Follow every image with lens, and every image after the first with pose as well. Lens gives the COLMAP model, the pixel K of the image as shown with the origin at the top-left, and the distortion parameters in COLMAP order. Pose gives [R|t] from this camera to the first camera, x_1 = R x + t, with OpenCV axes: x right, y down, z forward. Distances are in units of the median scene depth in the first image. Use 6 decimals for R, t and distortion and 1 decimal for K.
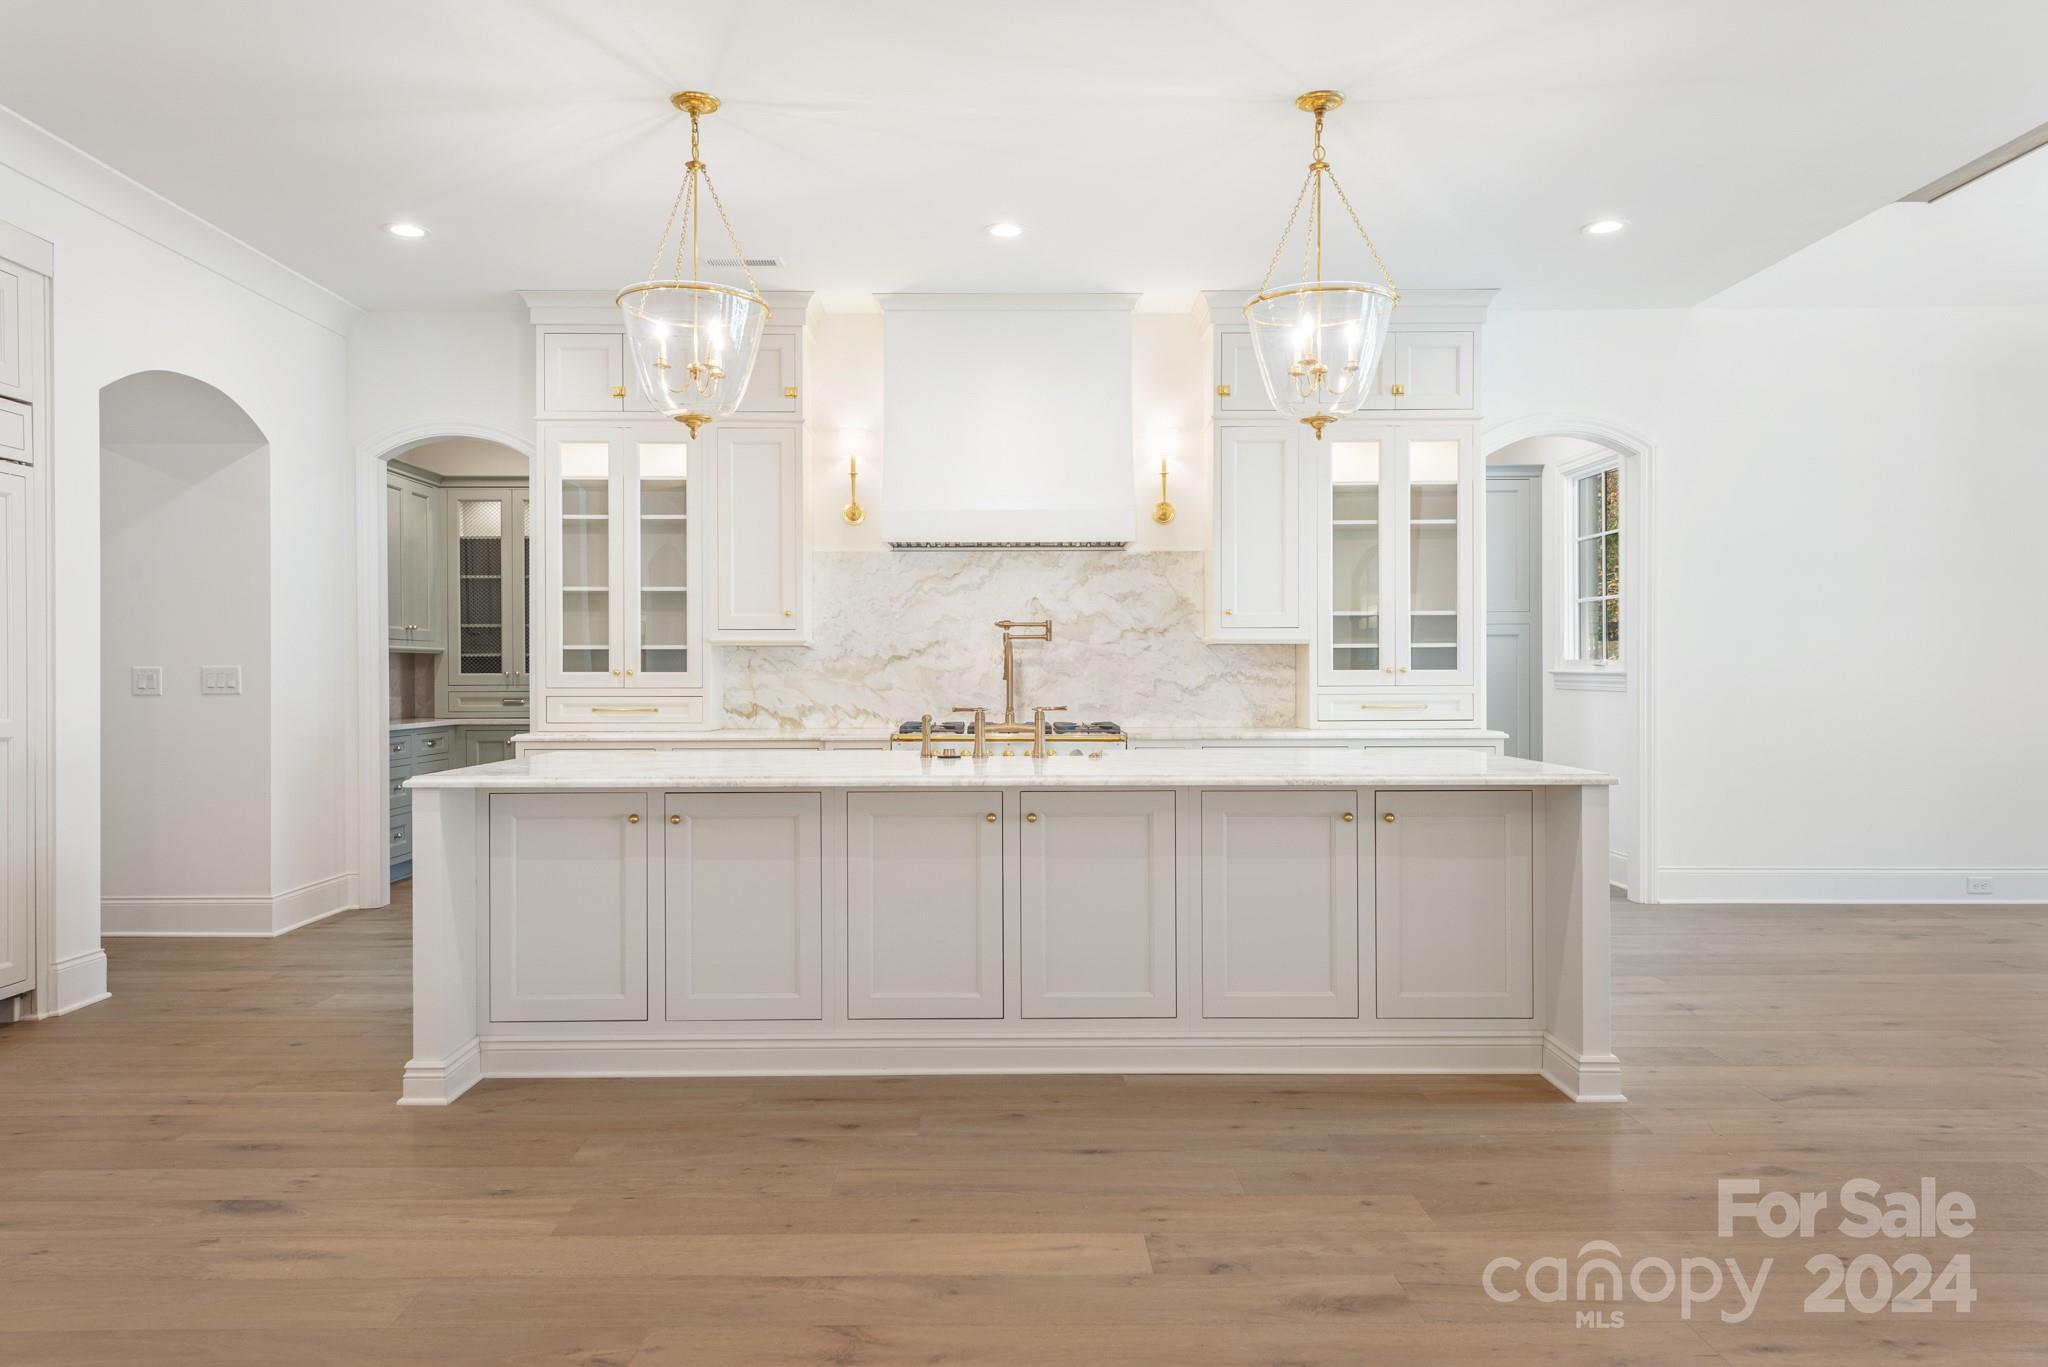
lens RADIAL K [[1350.3, 0, 1025.4], [0, 1350.3, 682.8], [0, 0, 1]] dist [0.023335, -0.014649]
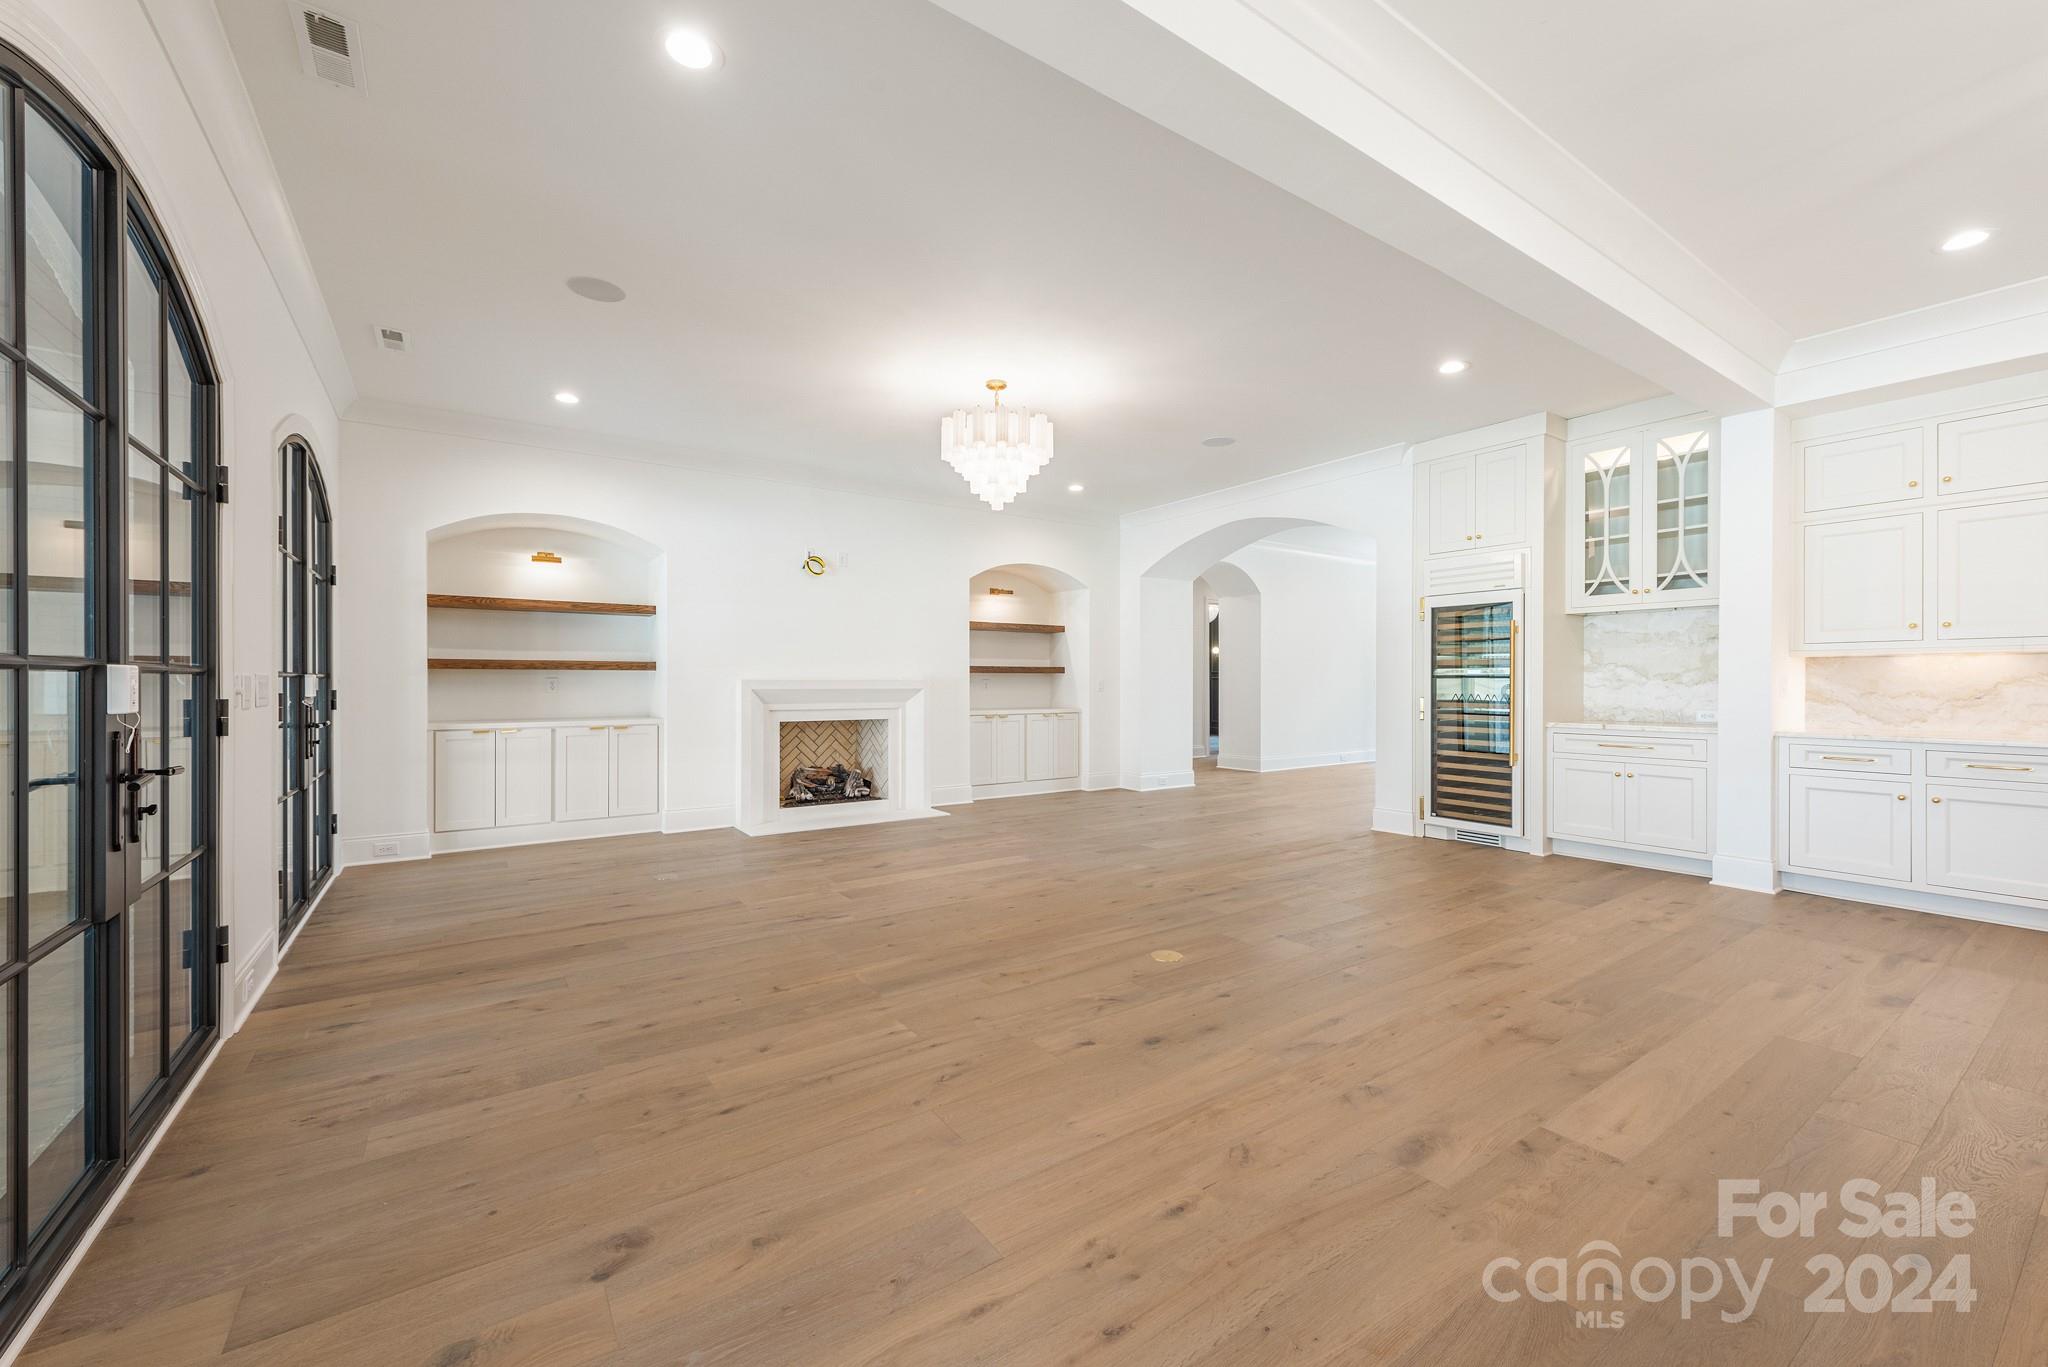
lens RADIAL K [[809.1, 0, 1013.8], [0, 809.1, 686.2], [0, 0, 1]] dist [0.007340, -0.001727]
pose [[-0.834686, 0.007181, -0.550680, 0.397428], [-0.000417, 0.999906, 0.013672, -0.006493], [0.550727, 0.011641, -0.834604, 0.561037]]
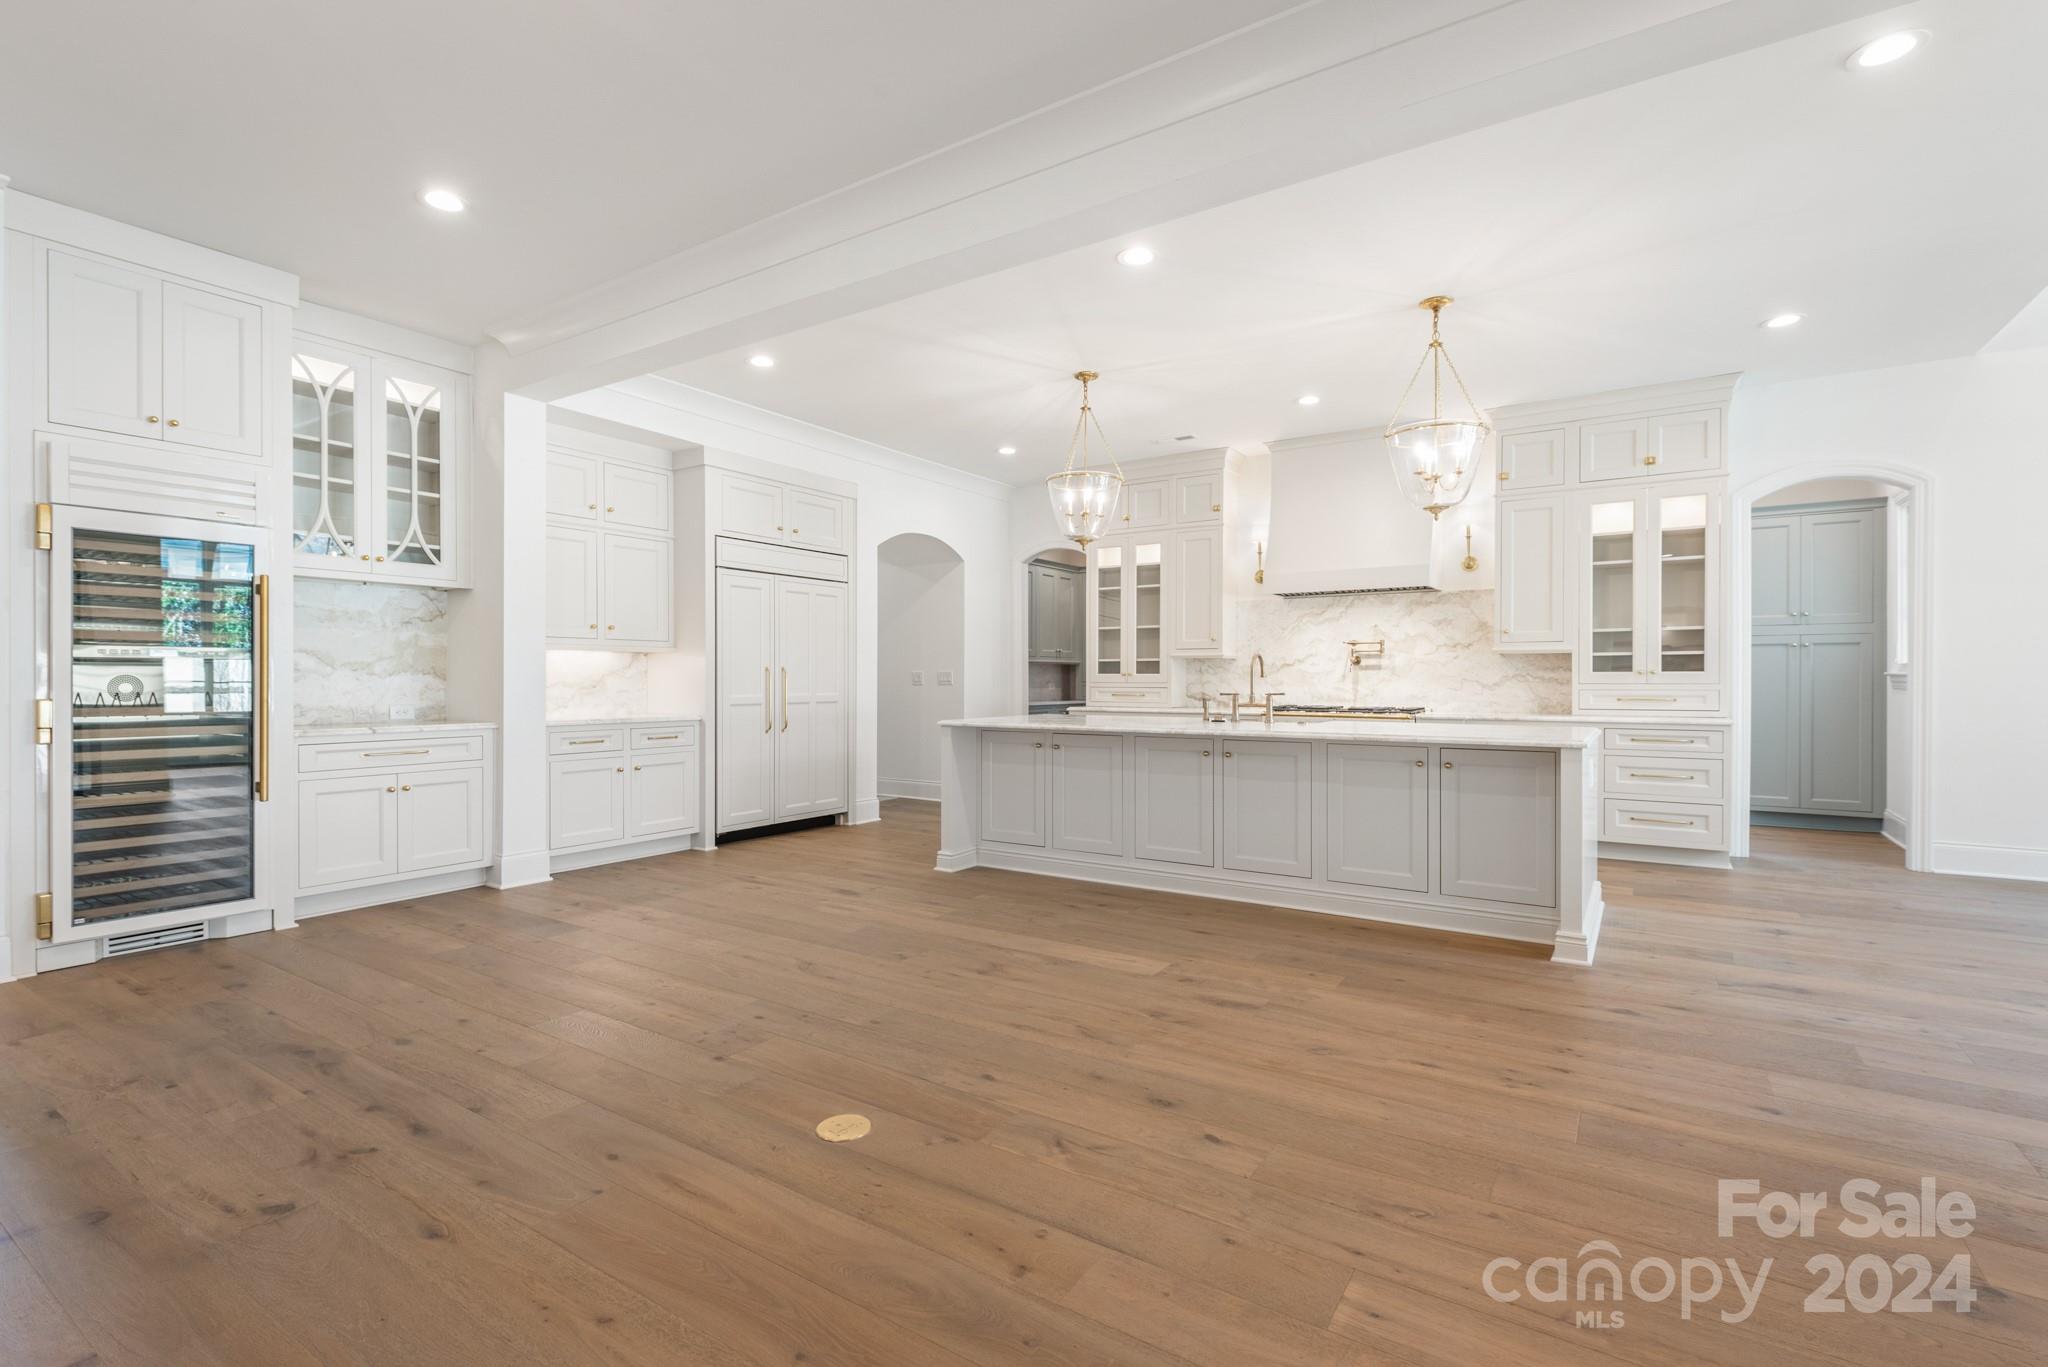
lens RADIAL K [[929.2, 0, 1047.6], [0, 929.2, 683.3], [0, 0, 1]] dist [0.005563, -0.000741]
pose [[0.838157, 0.004865, -0.545407, 0.283887], [-0.006093, 0.999981, -0.000444, 0.005625], [0.545395, 0.003695, 0.838171, -0.086072]]
